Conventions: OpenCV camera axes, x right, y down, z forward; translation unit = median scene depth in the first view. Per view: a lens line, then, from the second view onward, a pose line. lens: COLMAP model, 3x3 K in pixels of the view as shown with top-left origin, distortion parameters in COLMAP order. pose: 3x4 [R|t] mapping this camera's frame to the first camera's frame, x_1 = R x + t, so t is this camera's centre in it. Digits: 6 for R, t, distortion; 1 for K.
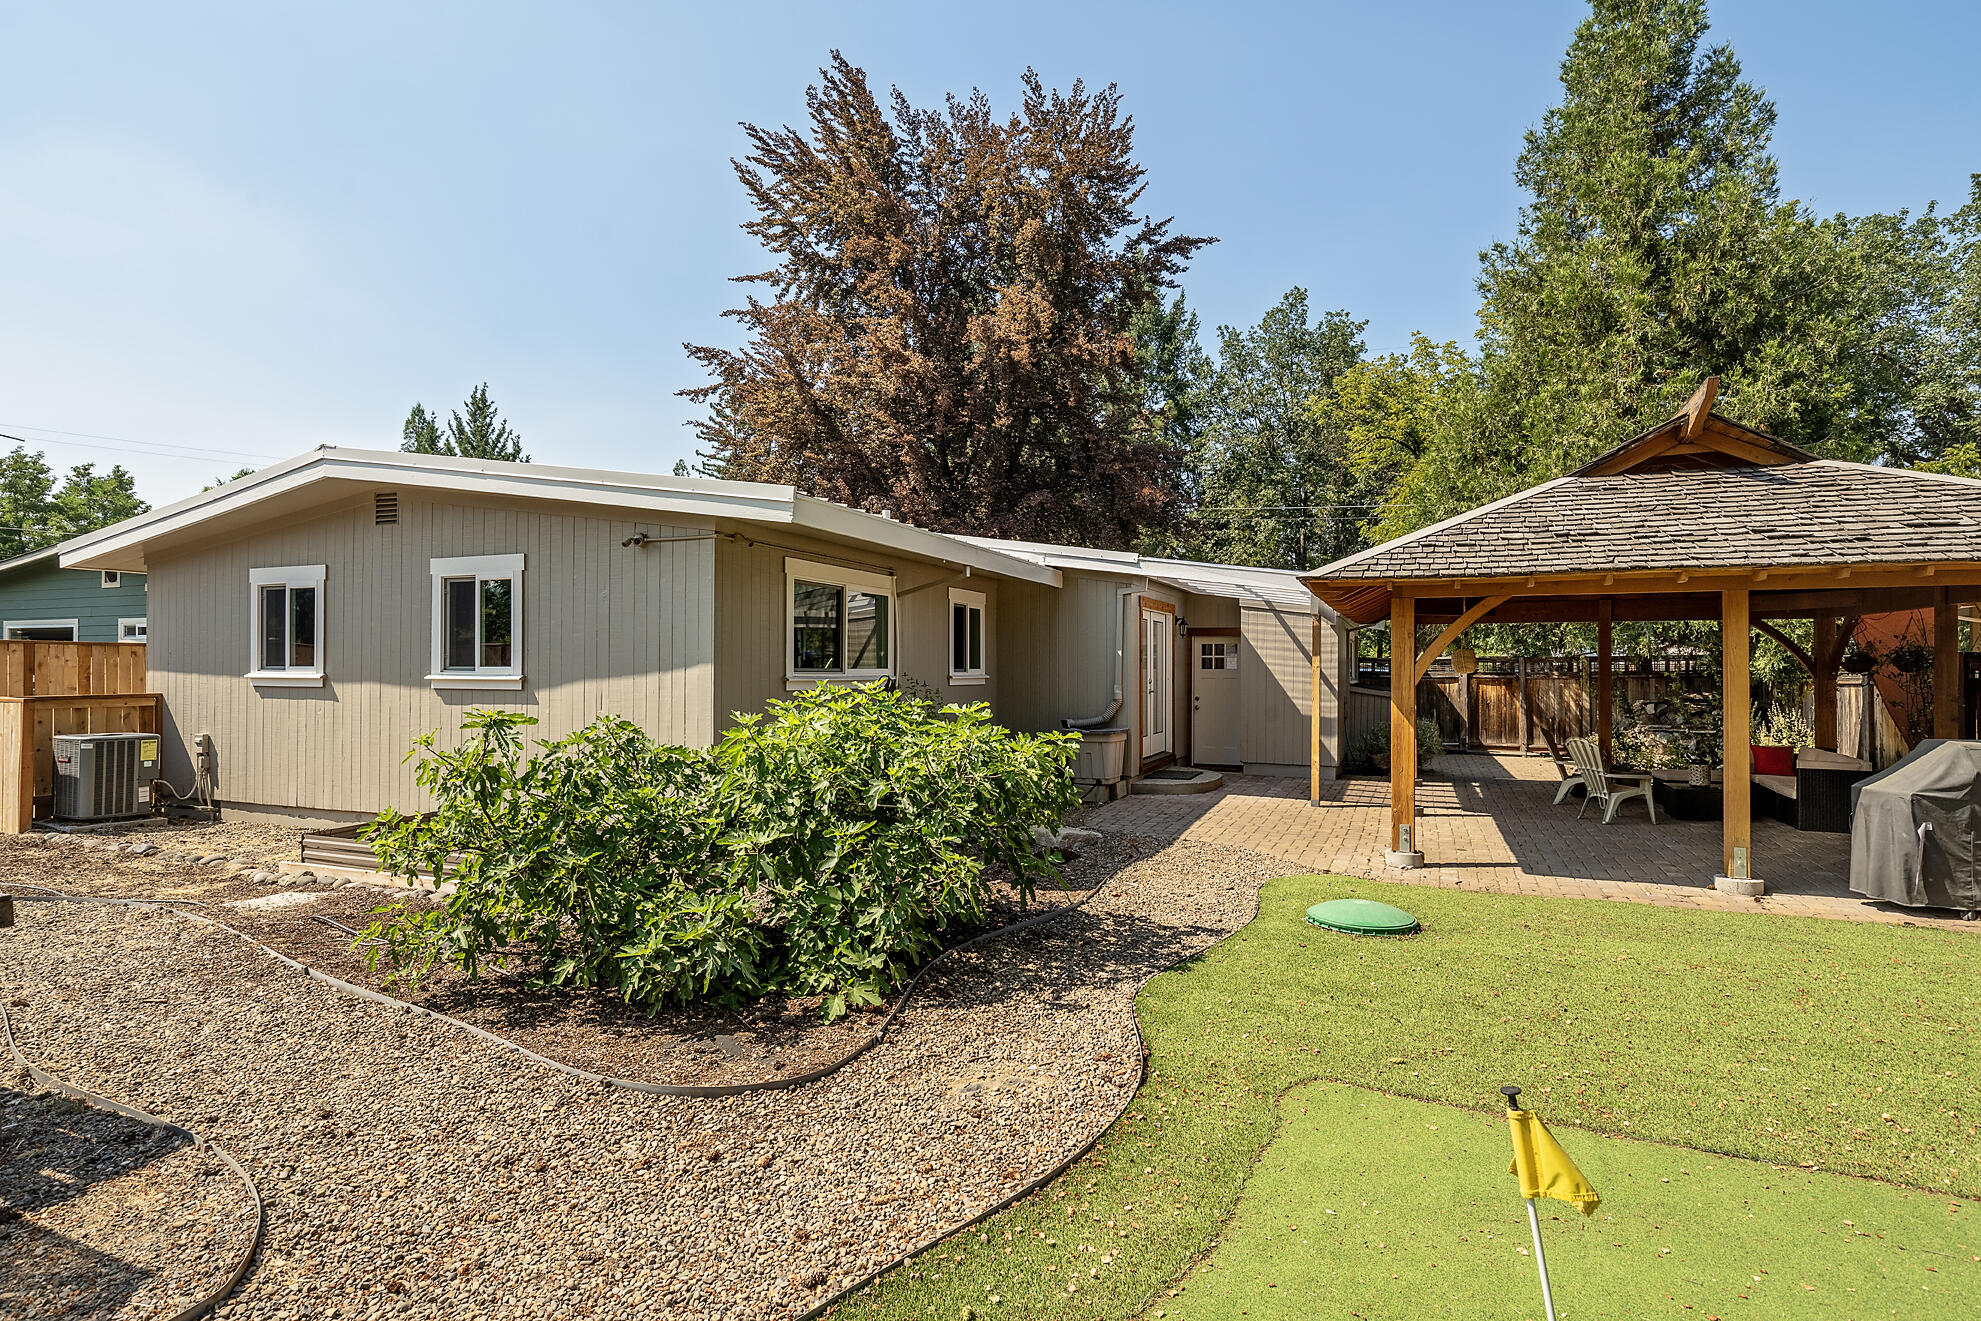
lens RADIAL K [[1010.8, 0, 992.9], [0, 1010.8, 655.1], [0, 0, 1]] dist [0.001891, 0.001376]
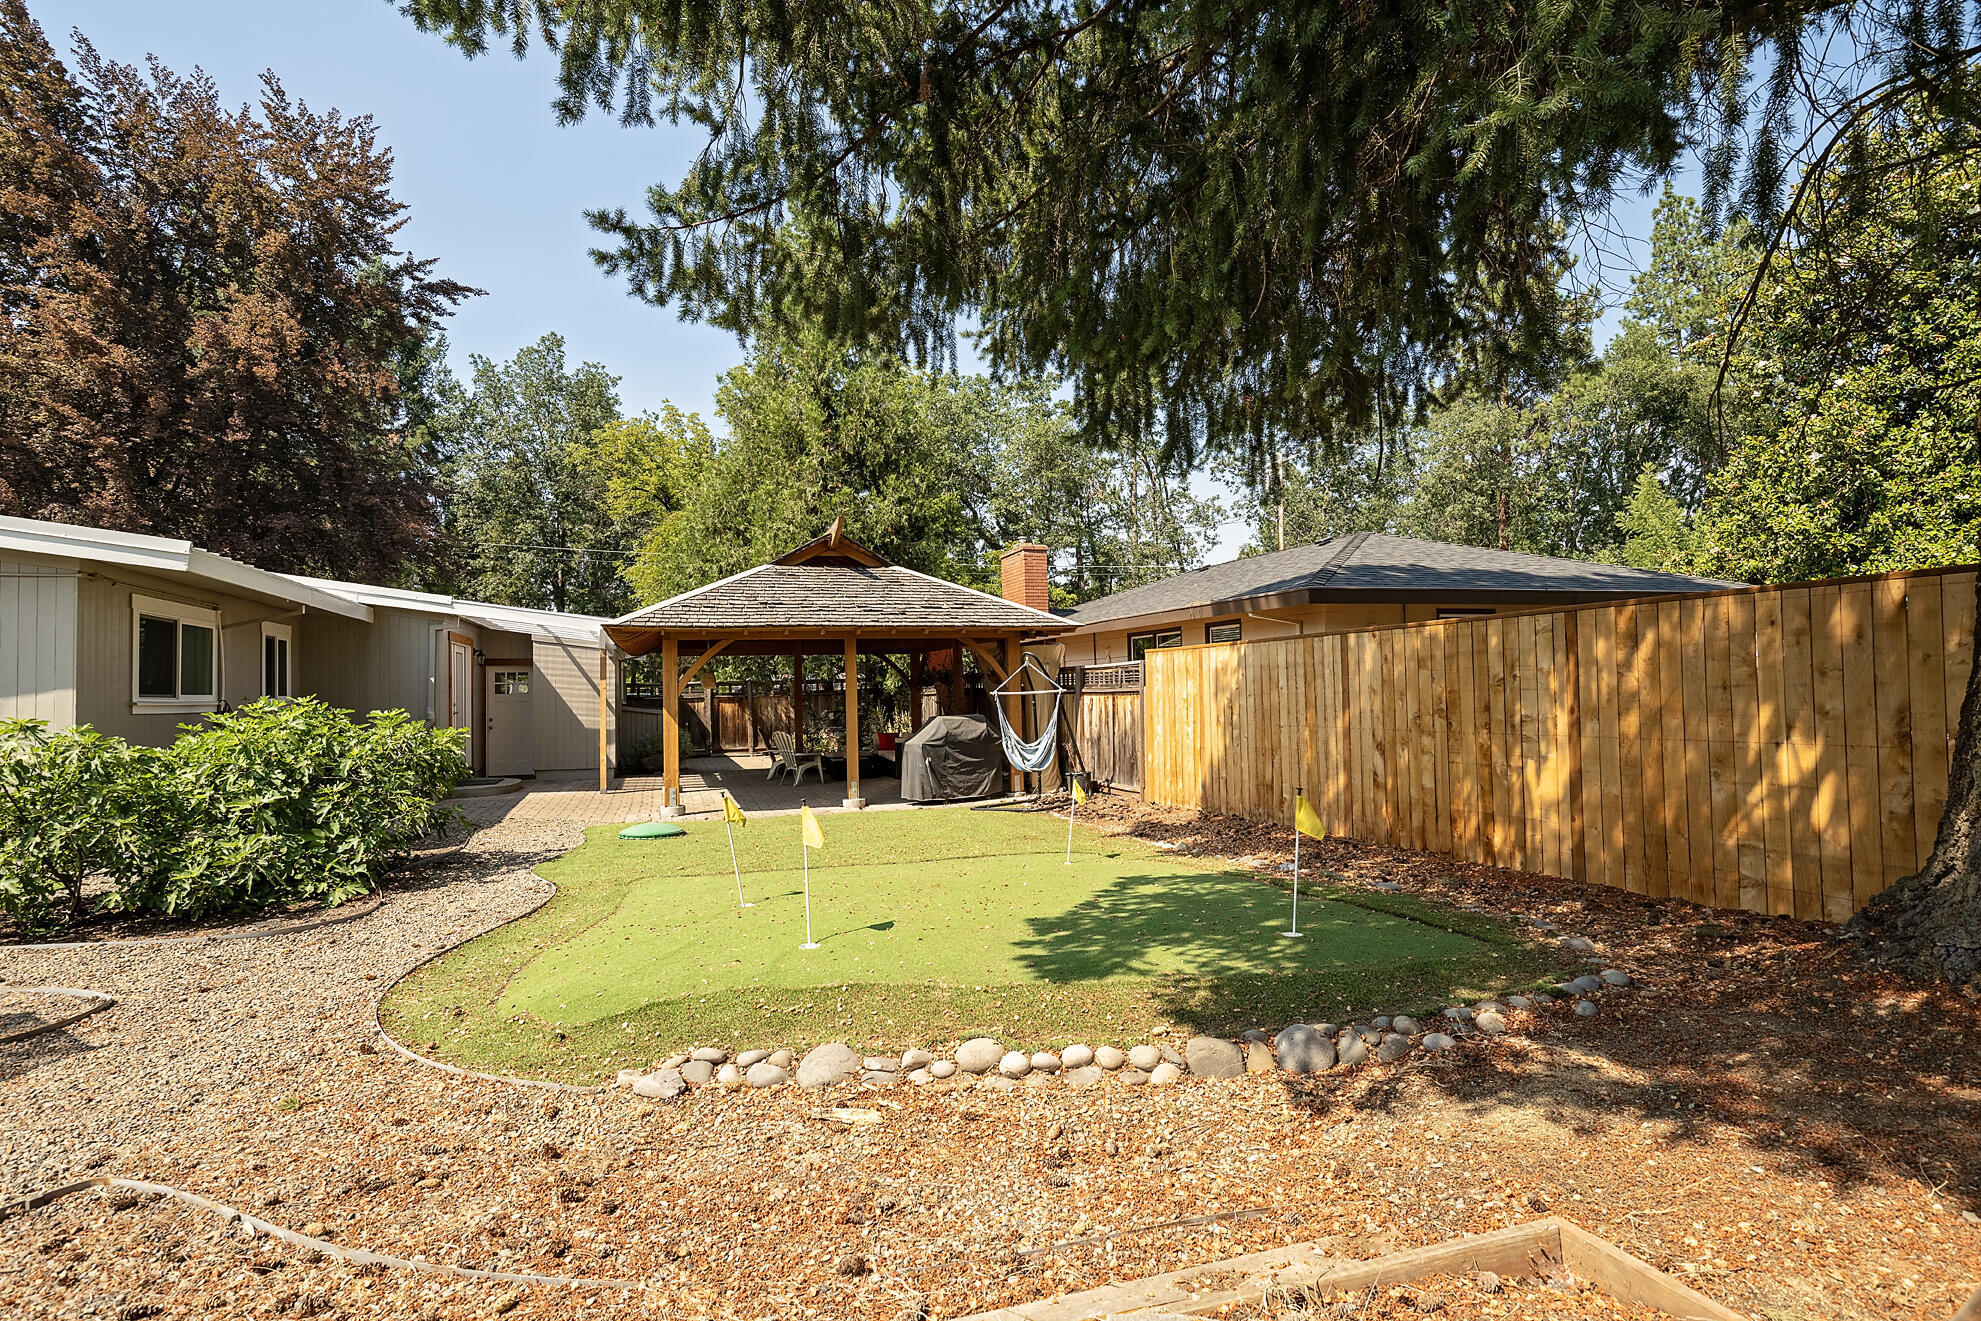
lens RADIAL K [[1010.8, 0, 992.9], [0, 1010.8, 655.1], [0, 0, 1]] dist [0.001891, 0.001376]
pose [[0.757716, 0.005241, 0.652563, -0.108472], [0.014955, 0.999566, -0.025394, 0.006435], [-0.652413, 0.029001, 0.757308, -0.231425]]
